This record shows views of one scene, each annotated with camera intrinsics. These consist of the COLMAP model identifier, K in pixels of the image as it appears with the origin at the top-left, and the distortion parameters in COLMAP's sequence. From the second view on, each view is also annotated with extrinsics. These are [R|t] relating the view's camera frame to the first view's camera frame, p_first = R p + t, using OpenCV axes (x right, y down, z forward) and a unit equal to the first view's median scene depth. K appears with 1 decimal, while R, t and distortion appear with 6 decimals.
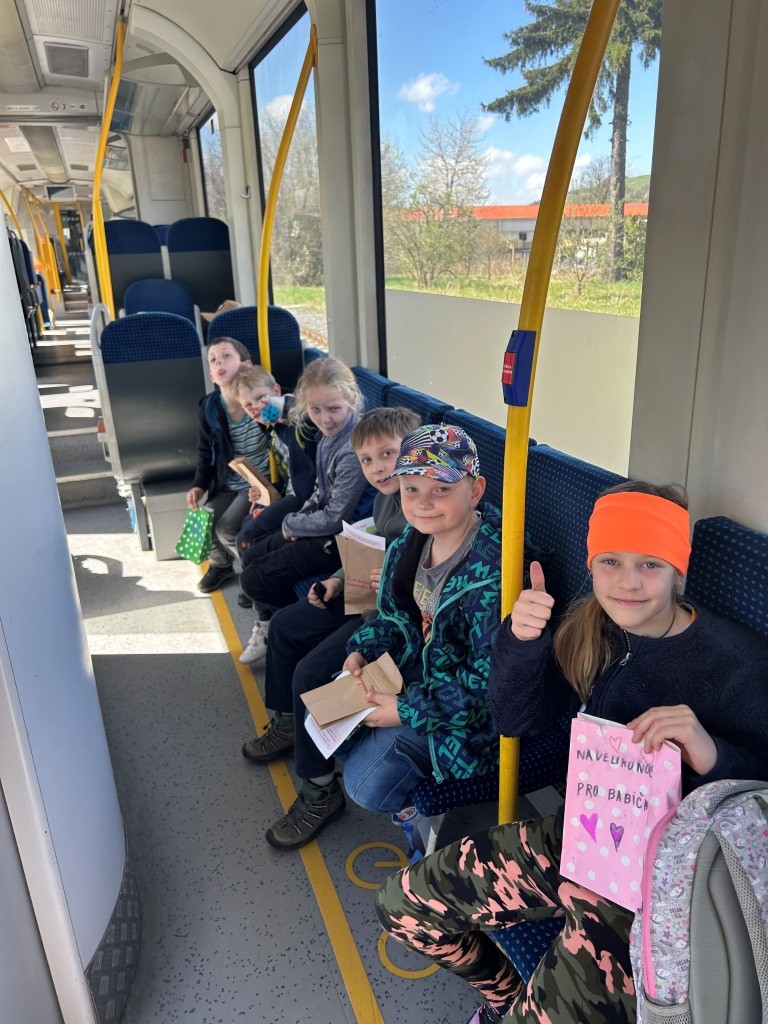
lens RADIAL K [[792.9, 0, 384.0], [0, 792.9, 512.0], [0, 0, 1]] dist [-0.012052, 0.094082]
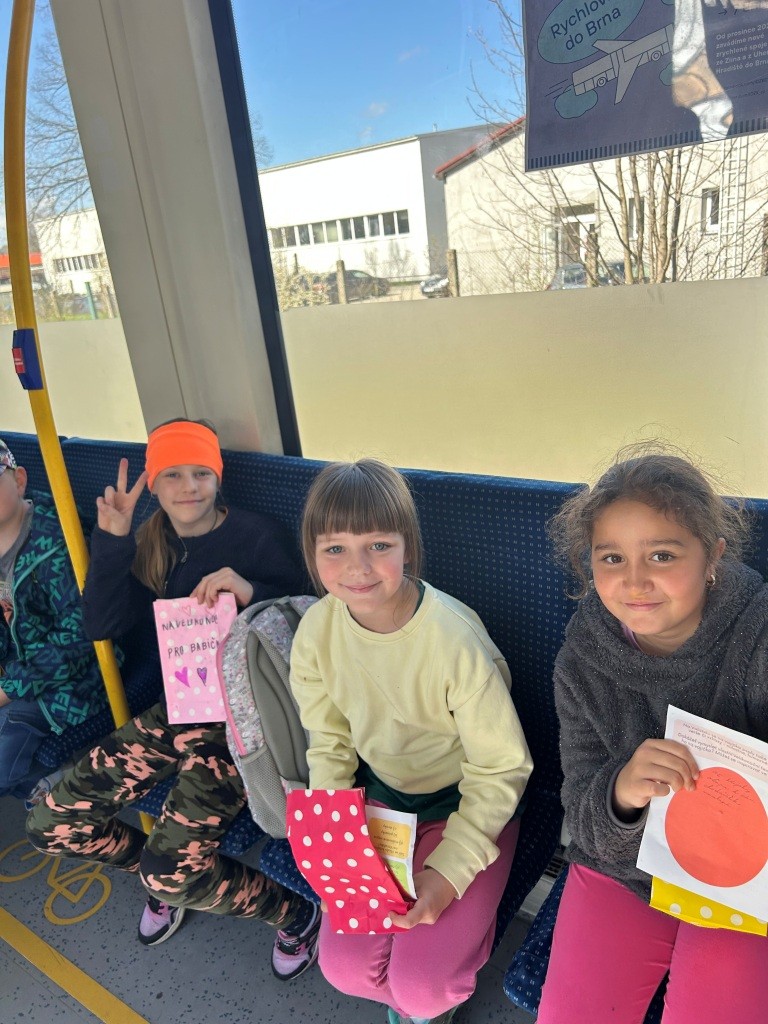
lens RADIAL K [[792.9, 0, 384.0], [0, 792.9, 512.0], [0, 0, 1]] dist [-0.012052, 0.094082]
pose [[0.823082, -0.249586, 0.510139, -0.057476], [0.264470, 0.963361, 0.044619, 0.127070], [-0.502585, 0.098192, 0.858934, -0.284997]]
